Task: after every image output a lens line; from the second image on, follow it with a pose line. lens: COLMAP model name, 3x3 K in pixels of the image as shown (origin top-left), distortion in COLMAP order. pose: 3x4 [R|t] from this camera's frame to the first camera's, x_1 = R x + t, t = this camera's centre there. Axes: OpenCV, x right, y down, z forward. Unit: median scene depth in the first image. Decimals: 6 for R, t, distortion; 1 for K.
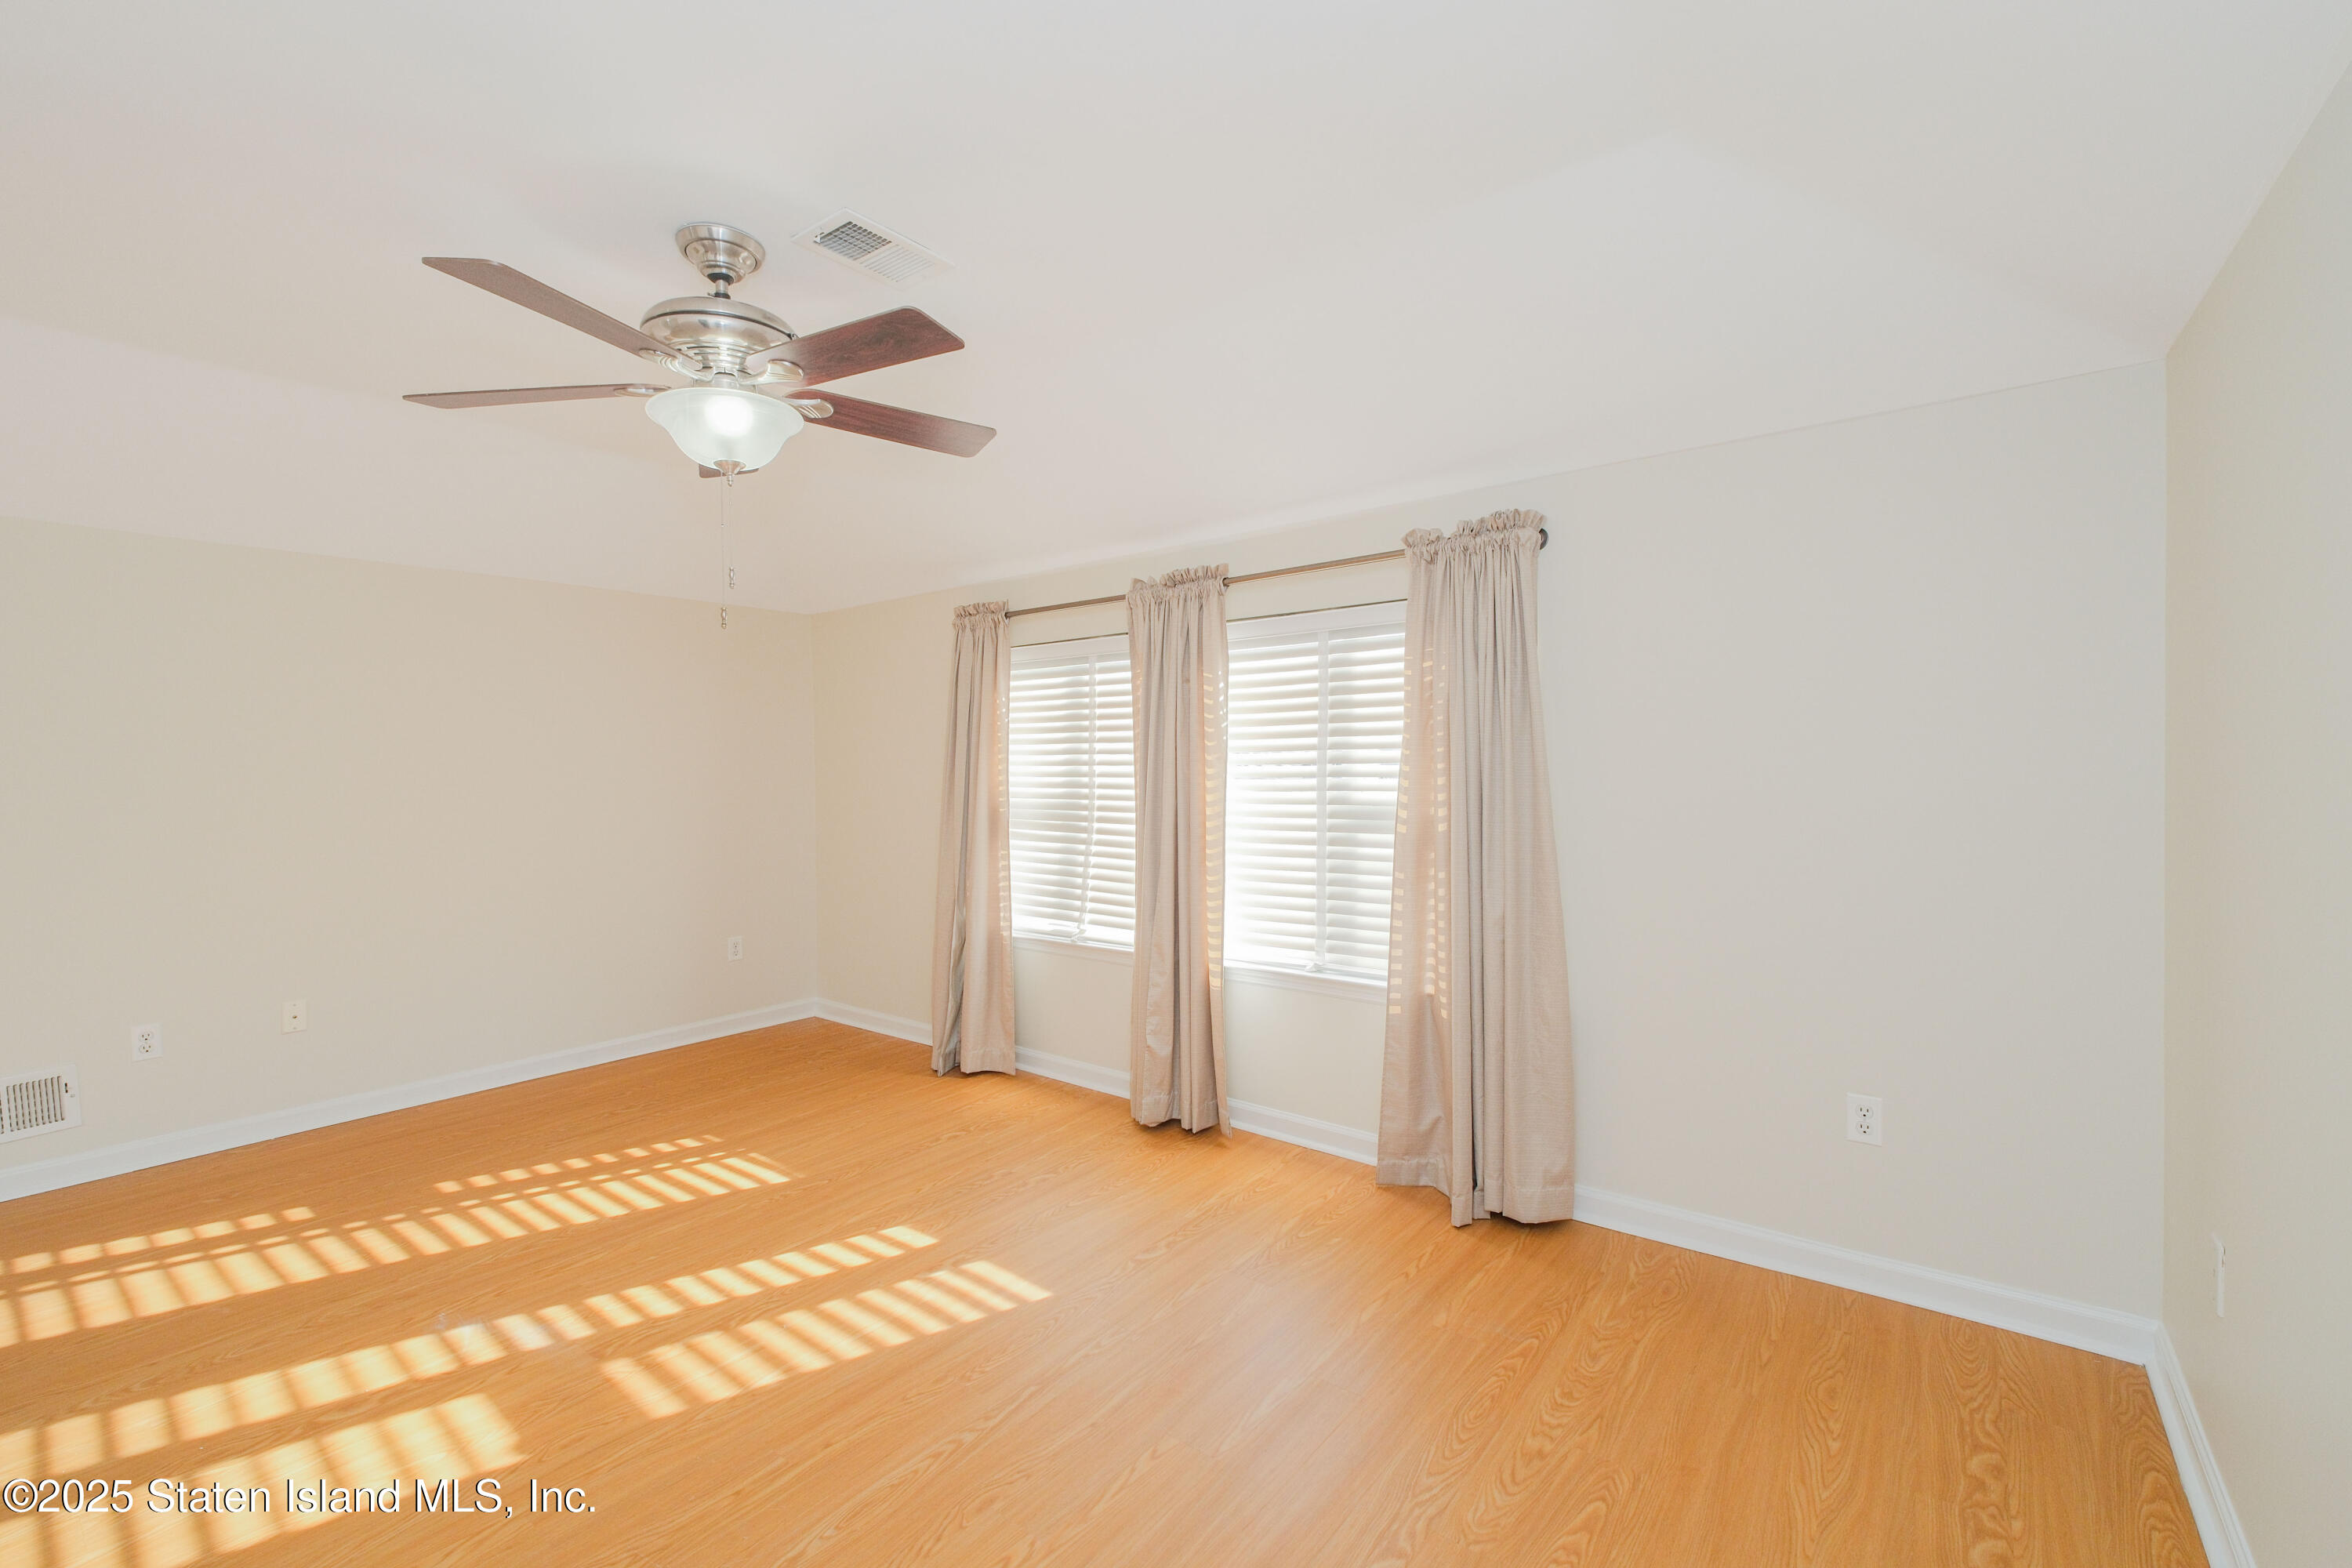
lens RADIAL K [[992.9, 0, 1173.3], [0, 992.9, 779.1], [0, 0, 1]] dist [0.000724, -0.000151]
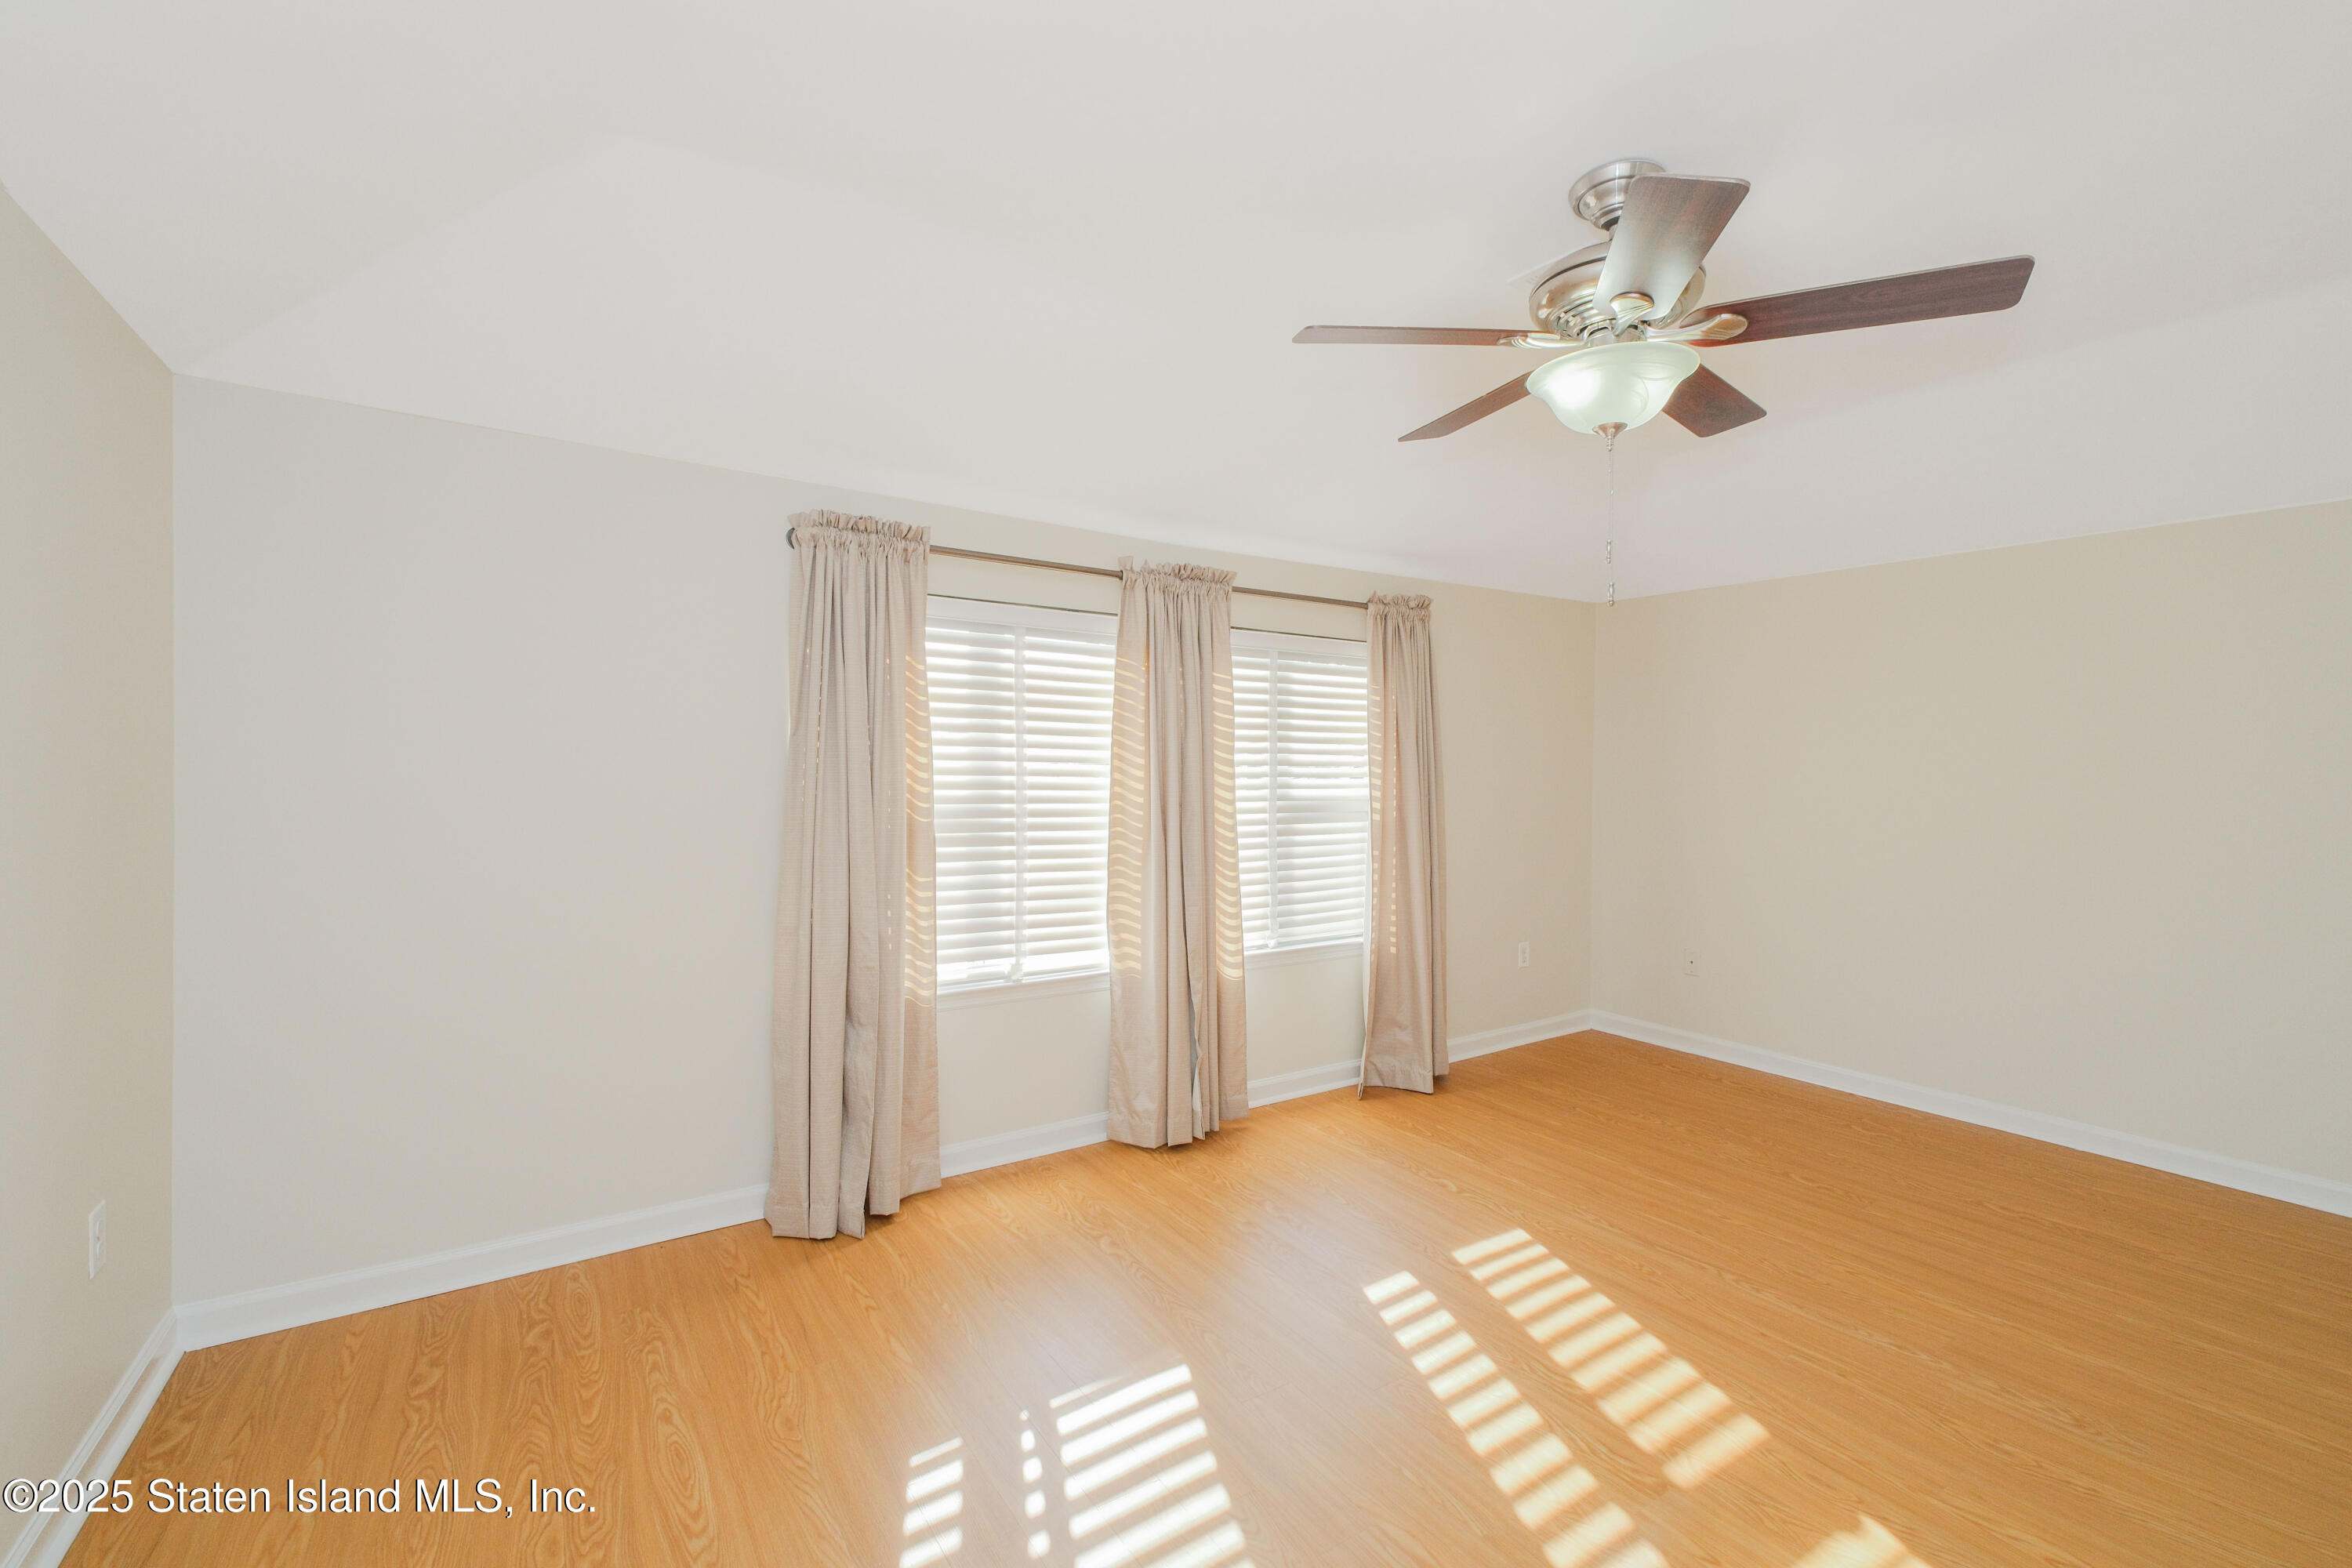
lens RADIAL K [[992.9, 0, 1173.3], [0, 992.9, 779.1], [0, 0, 1]] dist [0.000724, -0.000151]
pose [[0.306166, 0.007469, 0.951949, -1.085518], [0.001548, 0.999964, -0.008343, 0.010435], [-0.951977, 0.004028, 0.306143, 0.837955]]
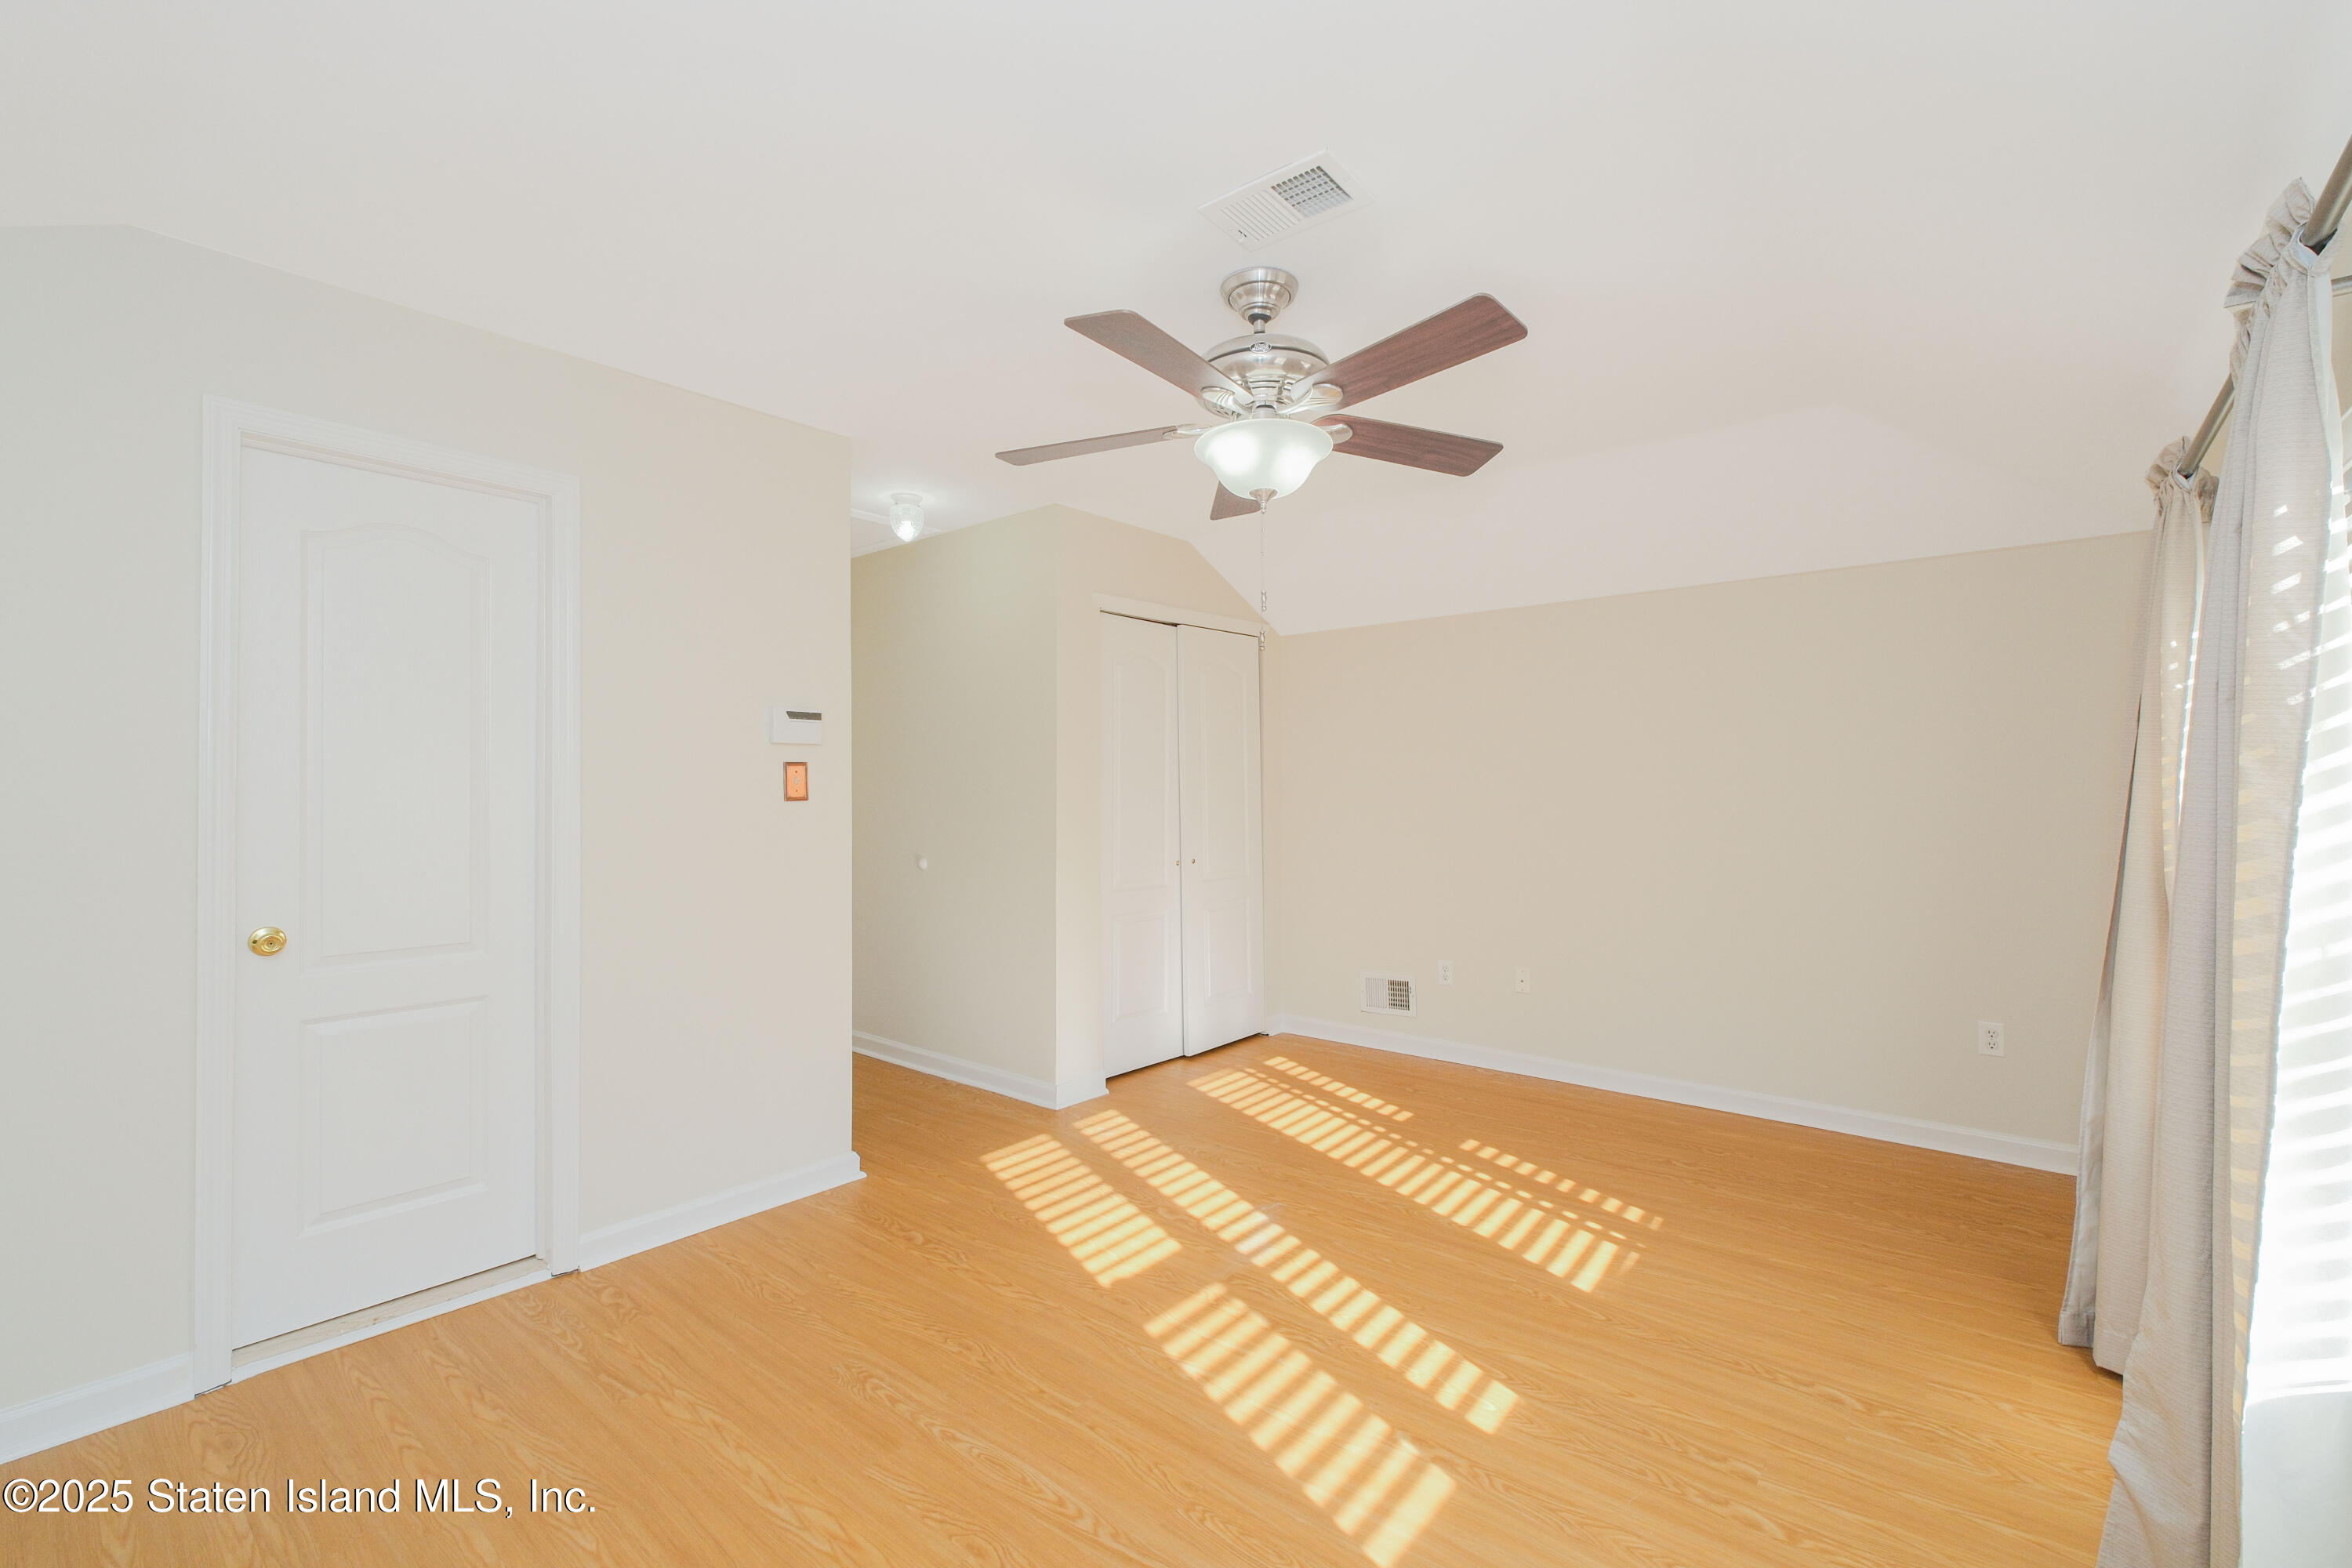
lens RADIAL K [[992.9, 0, 1173.3], [0, 992.9, 779.1], [0, 0, 1]] dist [0.000724, -0.000151]
pose [[-0.021080, 0.001508, -0.999777, 0.450944], [-0.013079, 0.999913, 0.001784, -0.012538], [0.999692, 0.013114, -0.021059, 0.705487]]
